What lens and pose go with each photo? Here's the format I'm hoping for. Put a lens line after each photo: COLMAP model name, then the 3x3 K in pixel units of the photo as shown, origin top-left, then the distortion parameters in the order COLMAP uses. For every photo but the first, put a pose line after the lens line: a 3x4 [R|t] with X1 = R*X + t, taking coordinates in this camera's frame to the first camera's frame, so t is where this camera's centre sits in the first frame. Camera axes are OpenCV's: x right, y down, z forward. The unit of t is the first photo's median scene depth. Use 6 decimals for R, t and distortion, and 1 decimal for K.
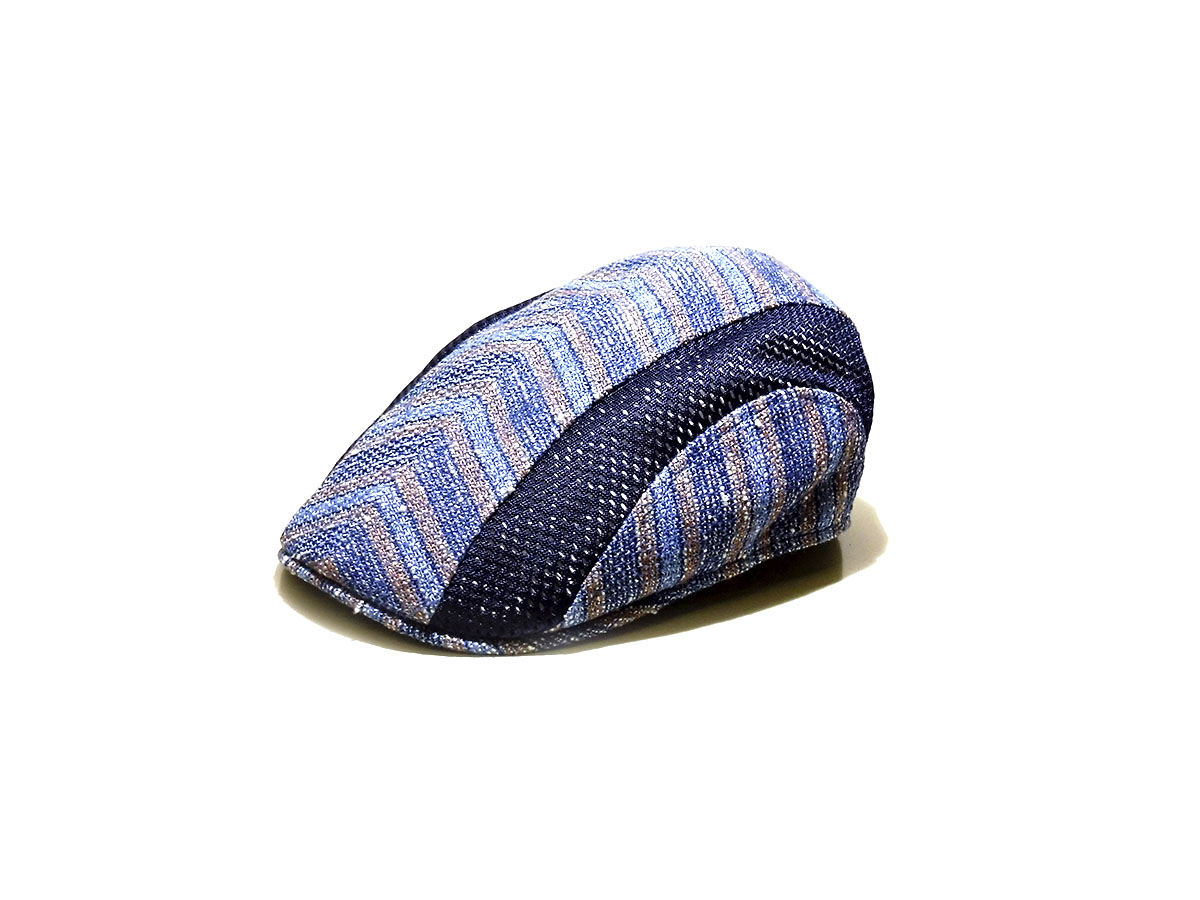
lens RADIAL K [[2238.7, 0, 594.8], [0, 2238.7, 452.7], [0, 0, 1]] dist [0.257282, 0.000000]
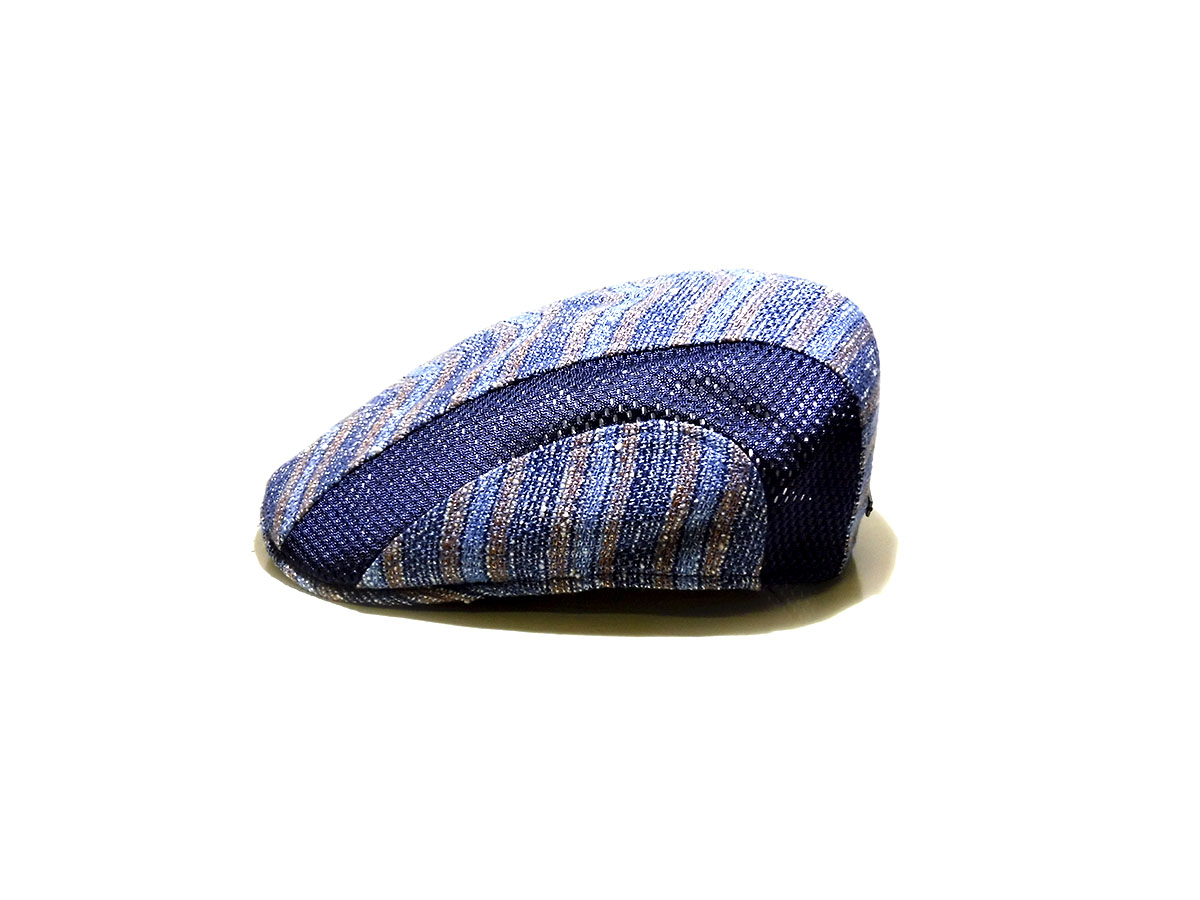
lens RADIAL K [[2238.7, 0, 602.6], [0, 2238.7, 449.2], [0, 0, 1]] dist [0.257282, 0.000000]
pose [[0.716140, 0.217034, -0.663355, 0.729945], [-0.221720, 0.971935, 0.078631, -0.089048], [0.661803, 0.090768, 0.744162, 0.283526]]
